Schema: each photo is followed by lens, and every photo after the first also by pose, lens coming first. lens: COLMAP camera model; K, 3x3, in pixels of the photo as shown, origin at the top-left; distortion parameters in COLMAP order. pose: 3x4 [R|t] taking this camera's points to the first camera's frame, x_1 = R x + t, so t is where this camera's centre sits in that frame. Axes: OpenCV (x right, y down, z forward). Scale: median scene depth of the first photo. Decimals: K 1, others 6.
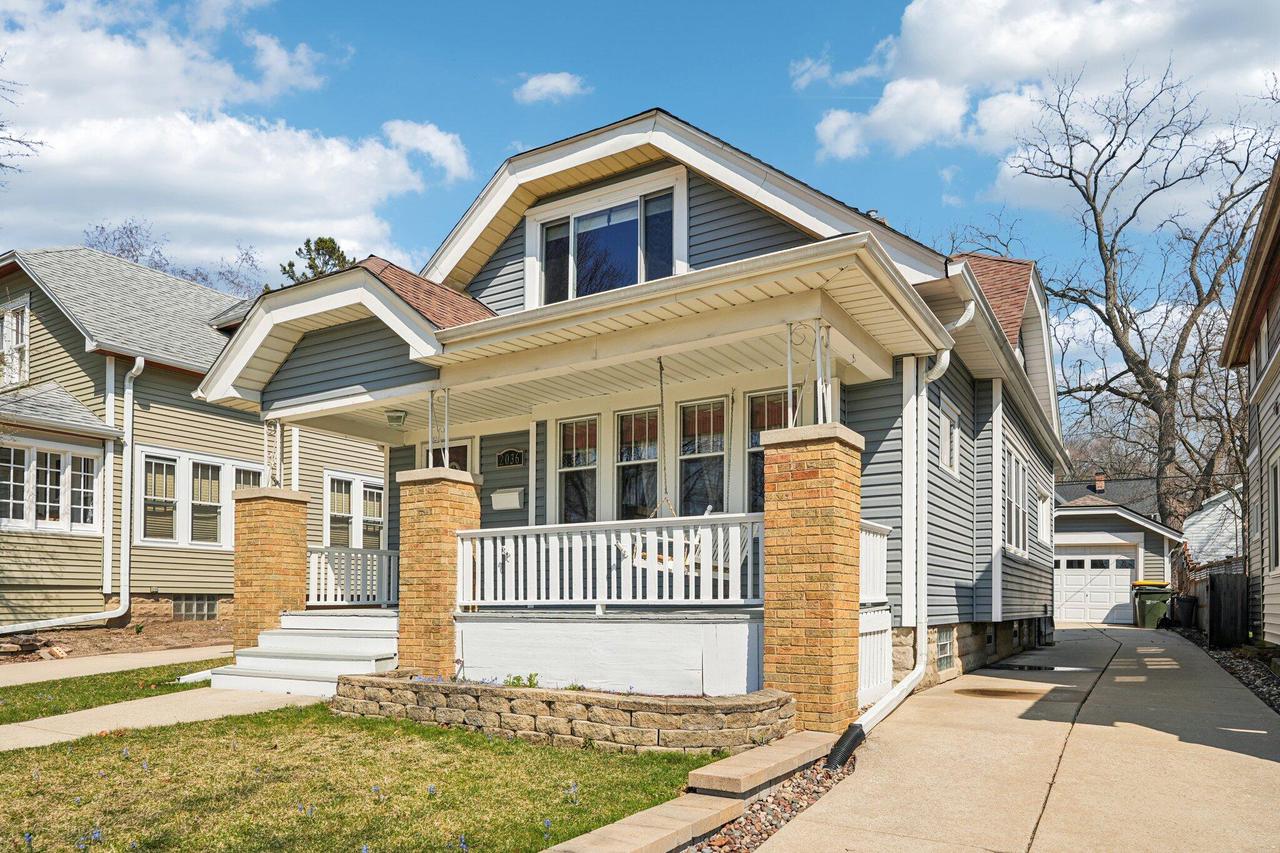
lens RADIAL K [[862.1, 0, 605.5], [0, 862.1, 595.5], [0, 0, 1]] dist [-0.013816, 0.006225]
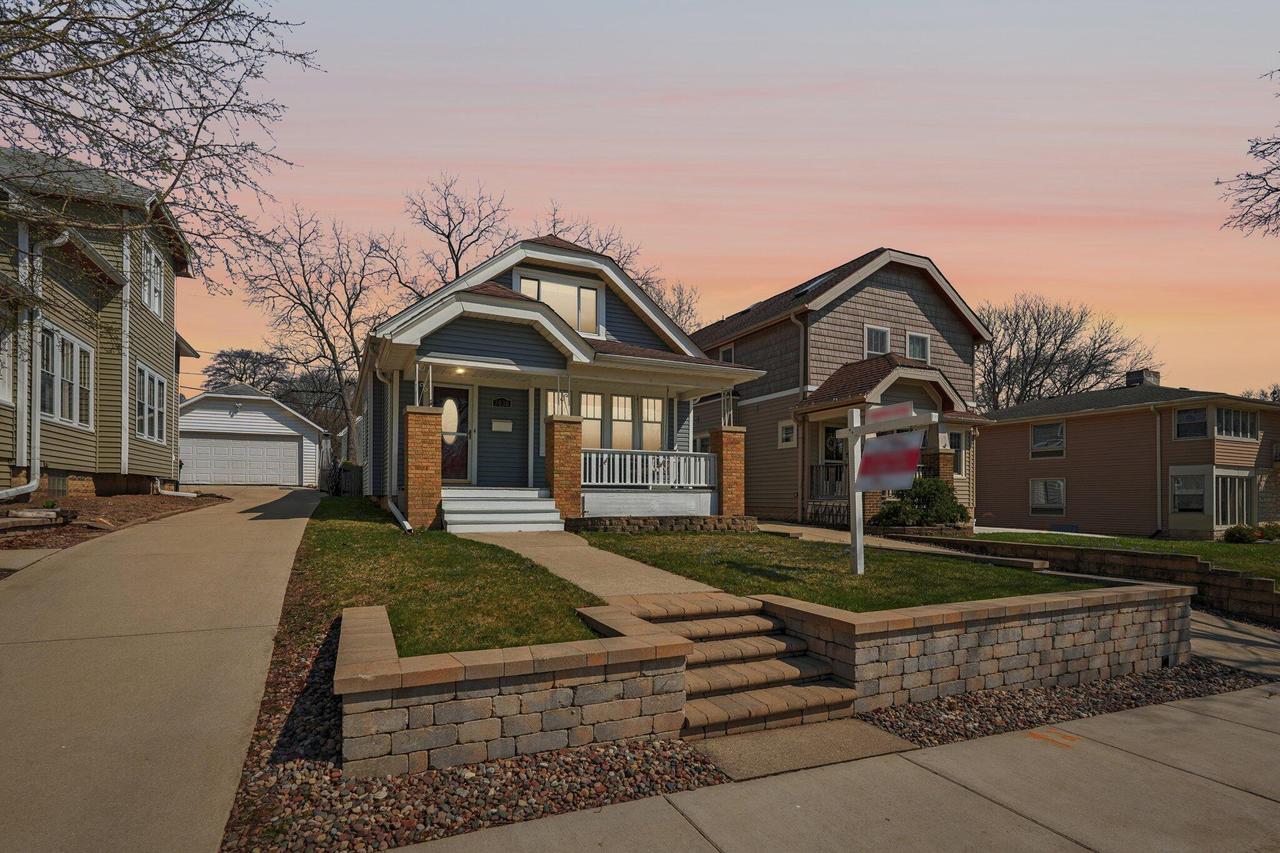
lens RADIAL K [[646.7, 0, 636.6], [0, 646.7, 491.2], [0, 0, 1]] dist [-0.014330, 0.003397]
pose [[0.538612, 0.012162, 0.842466, -1.198644], [-0.013527, 0.999892, -0.005786, 0.029337], [-0.842445, -0.008279, 0.538718, 0.057792]]
